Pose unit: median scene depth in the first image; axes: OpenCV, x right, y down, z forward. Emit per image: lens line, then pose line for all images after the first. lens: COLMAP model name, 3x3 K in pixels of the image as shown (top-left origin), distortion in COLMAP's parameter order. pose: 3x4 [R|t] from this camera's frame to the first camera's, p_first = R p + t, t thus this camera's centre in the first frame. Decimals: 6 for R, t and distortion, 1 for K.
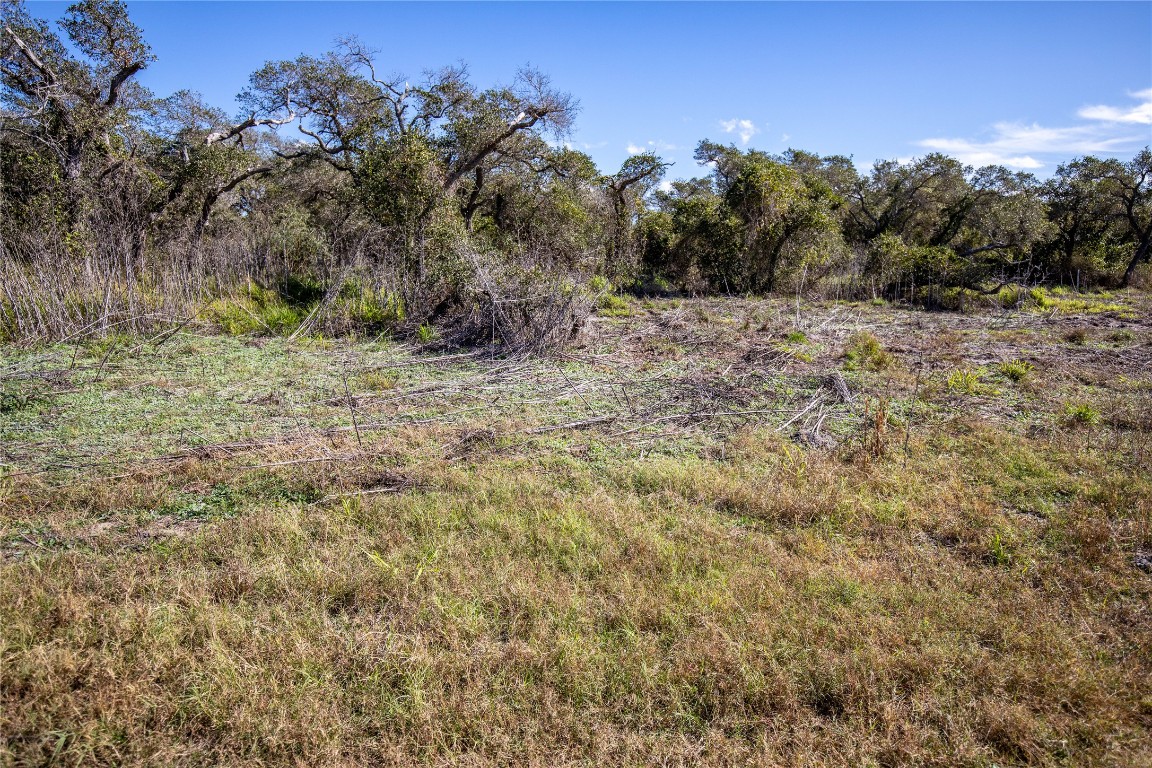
lens RADIAL K [[750.1, 0, 576.0], [0, 750.1, 384.0], [0, 0, 1]] dist [0.001988, 0.001352]
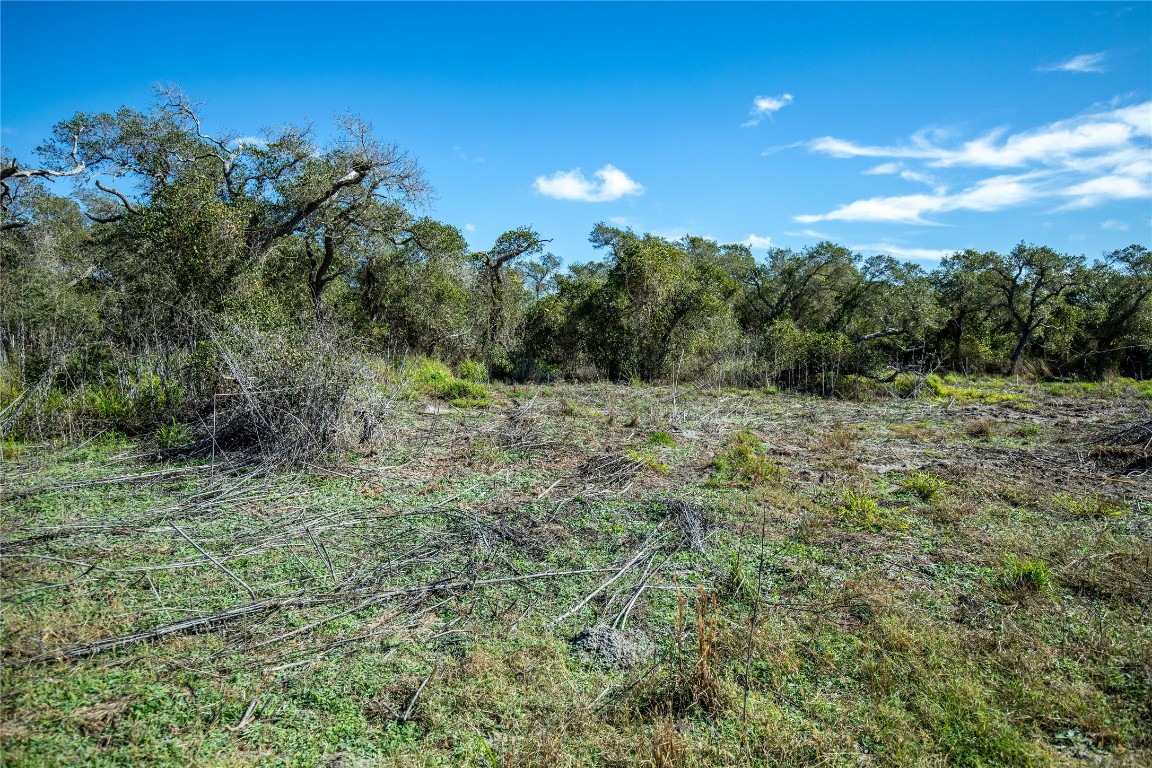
lens RADIAL K [[718.5, 0, 576.0], [0, 718.5, 384.0], [0, 0, 1]] dist [0.000960, 0.000373]
pose [[0.995462, 0.005028, 0.095024, 0.073307], [0.005344, 0.994073, -0.108579, -0.020258], [-0.095007, 0.108594, 0.989536, 0.134417]]
